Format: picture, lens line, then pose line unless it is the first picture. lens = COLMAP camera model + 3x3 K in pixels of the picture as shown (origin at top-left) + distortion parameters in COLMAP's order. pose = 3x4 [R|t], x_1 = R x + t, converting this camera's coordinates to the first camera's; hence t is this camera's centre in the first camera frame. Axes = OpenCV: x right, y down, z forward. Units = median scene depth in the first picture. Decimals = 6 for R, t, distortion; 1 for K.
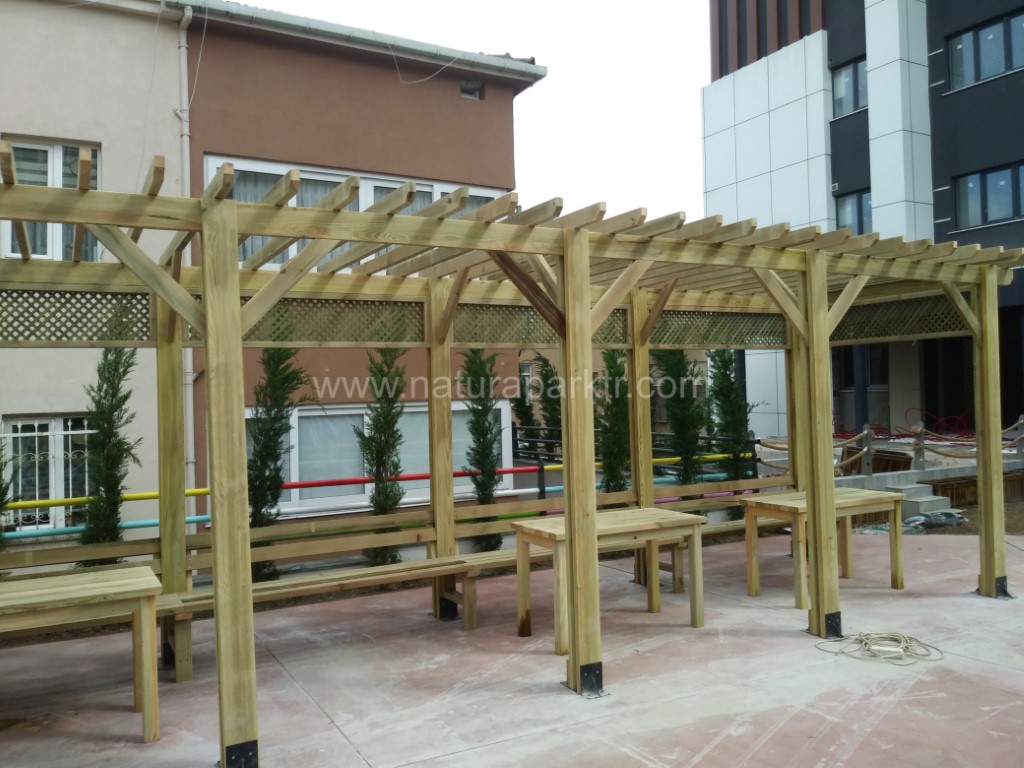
lens RADIAL K [[823.5, 0, 519.9], [0, 823.5, 373.0], [0, 0, 1]] dist [0.053111, -0.088028]
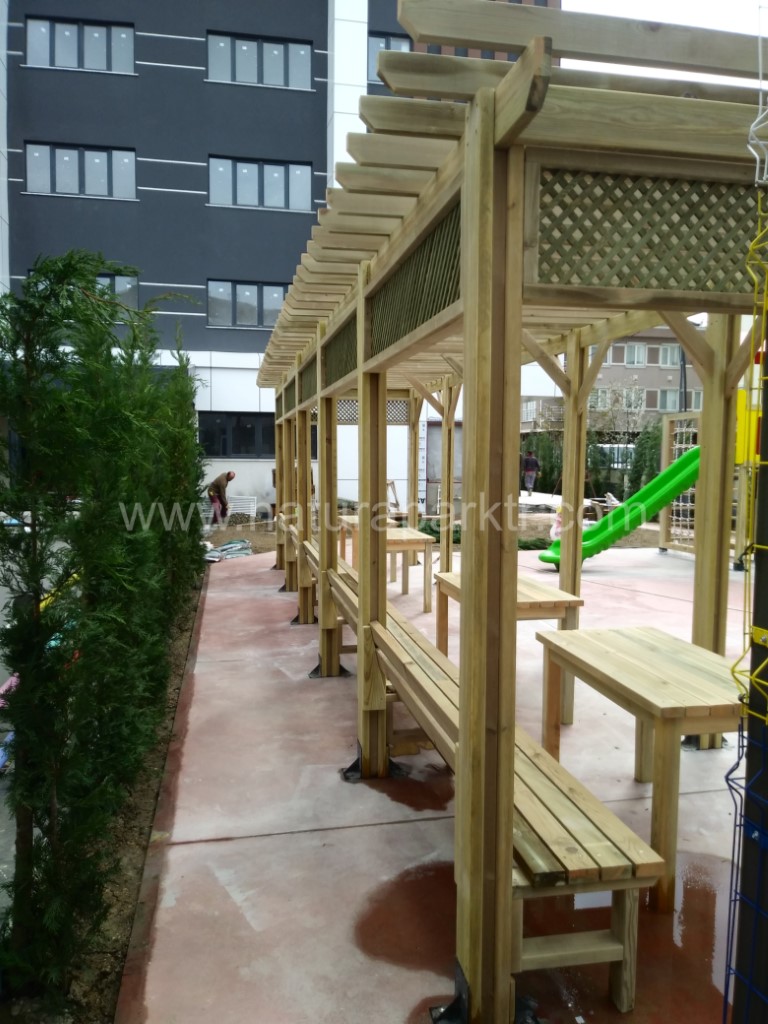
lens RADIAL K [[823.5, 0, 383.4], [0, 823.5, 512.8], [0, 0, 1]] dist [0.053111, -0.088028]
pose [[0.311640, -0.032171, 0.949655, -0.834690], [-0.029090, 0.998635, 0.043377, 0.063089], [-0.949755, -0.041143, 0.310279, 0.359445]]
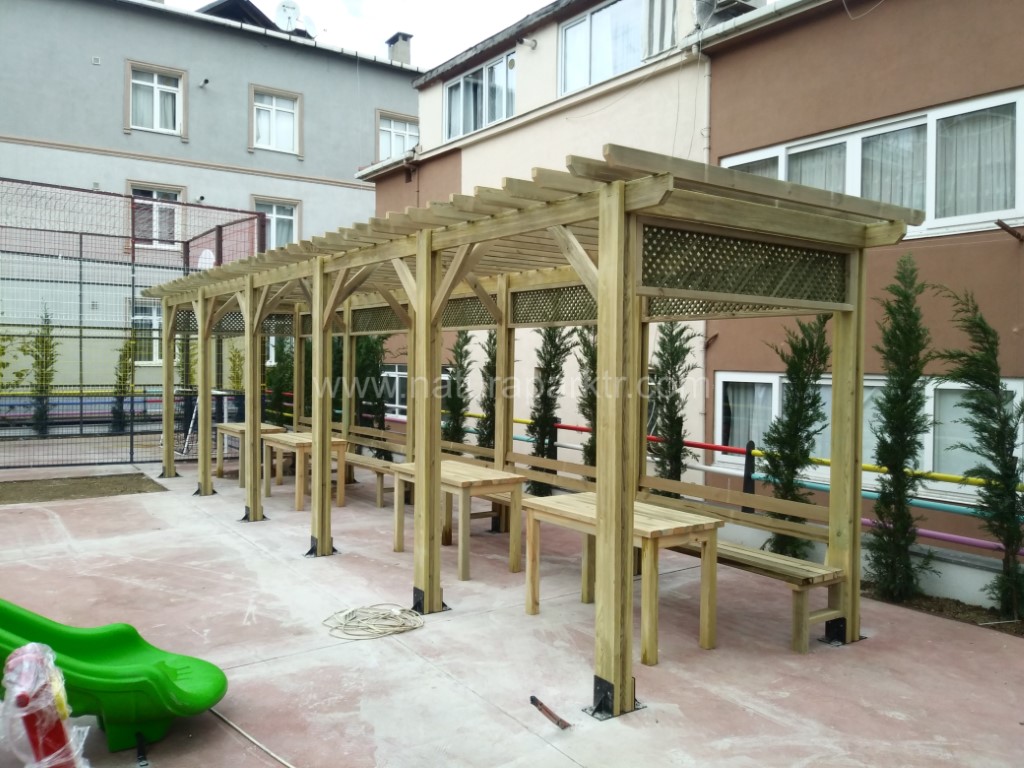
lens RADIAL K [[823.5, 0, 520.5], [0, 823.5, 367.7], [0, 0, 1]] dist [0.053111, -0.088028]
pose [[0.112435, 0.037939, -0.992935, 0.866981], [0.010236, 0.999174, 0.039336, -0.013111], [0.993606, -0.014586, 0.111954, 0.633130]]
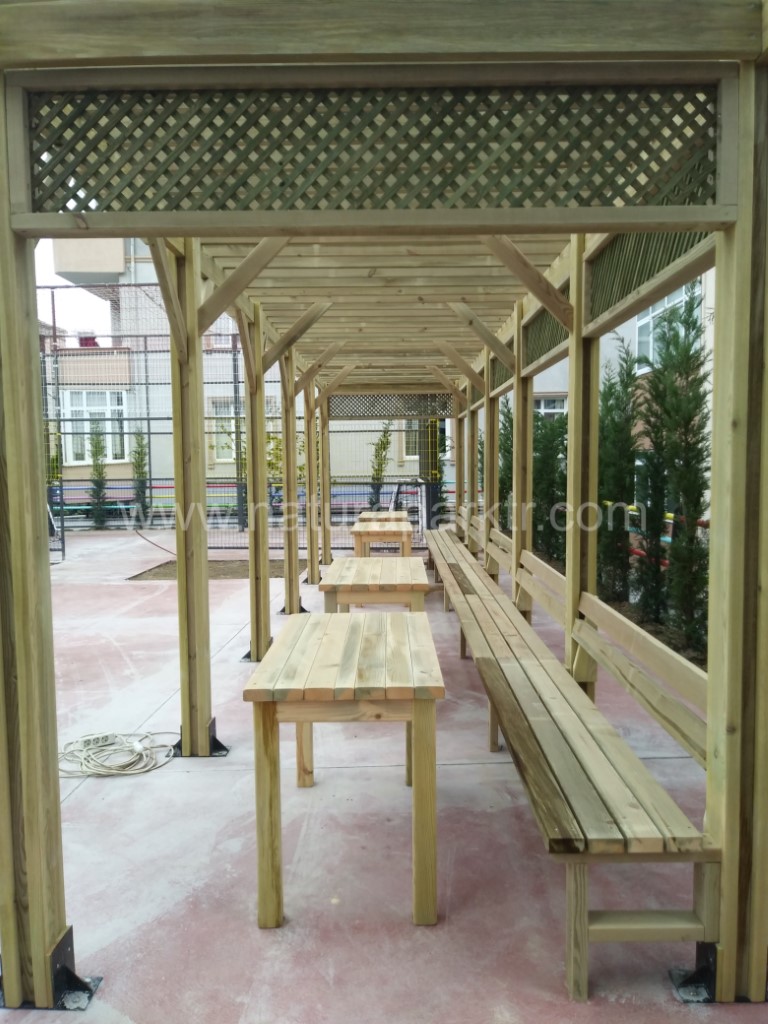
lens RADIAL K [[823.5, 0, 398.8], [0, 823.5, 513.9], [0, 0, 1]] dist [0.053111, -0.088028]
pose [[-0.477931, 0.090401, -0.873733, 0.577354], [0.047219, 0.995896, 0.077212, 0.032484], [0.877127, -0.004355, -0.480238, 0.957556]]
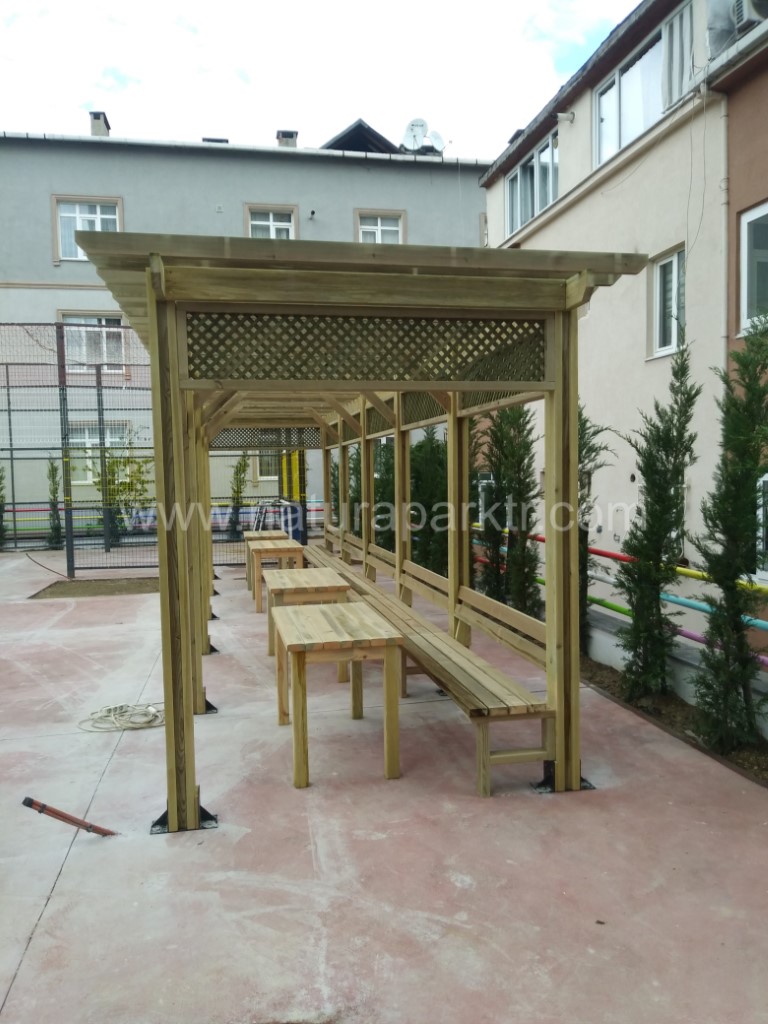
lens RADIAL K [[823.5, 0, 396.4], [0, 823.5, 512.0], [0, 0, 1]] dist [0.053111, -0.088028]
pose [[-0.288708, 0.080373, -0.954038, 0.796524], [0.051482, 0.996332, 0.068356, 0.005068], [0.956032, -0.029381, -0.291787, 0.977423]]
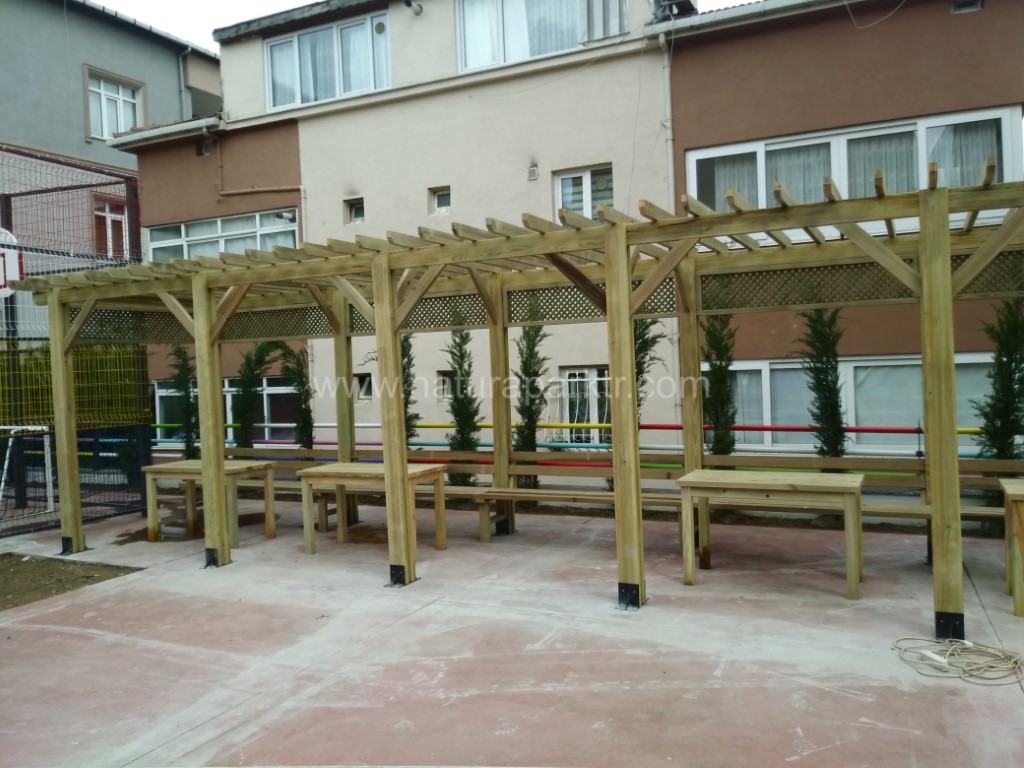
lens RADIAL K [[823.5, 0, 520.4], [0, 823.5, 368.2], [0, 0, 1]] dist [0.053111, -0.088028]
pose [[0.579763, 0.011071, -0.814710, 0.509695], [0.042754, 0.998117, 0.043988, -0.012914], [0.813663, -0.060335, 0.578198, 0.097659]]
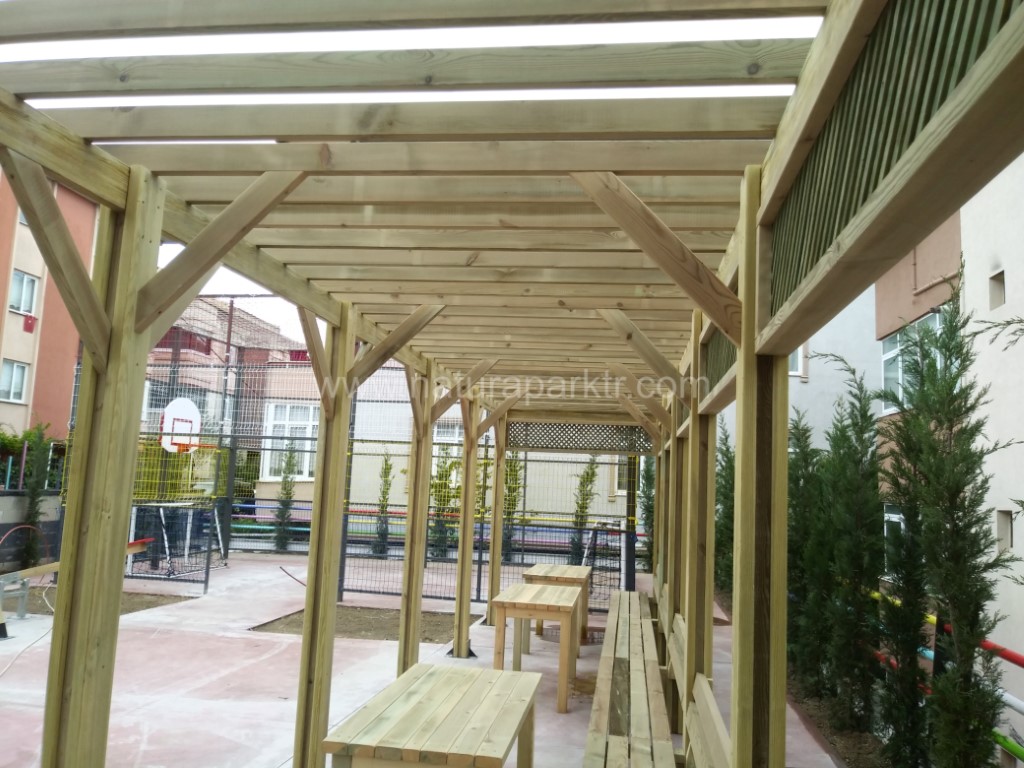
lens RADIAL K [[823.5, 0, 528.4], [0, 823.5, 366.2], [0, 0, 1]] dist [0.053111, -0.088028]
pose [[-0.585785, -0.111259, -0.802794, 0.373793], [-0.007682, 0.991250, -0.131772, 0.014259], [0.810430, -0.071023, -0.581514, 0.920180]]
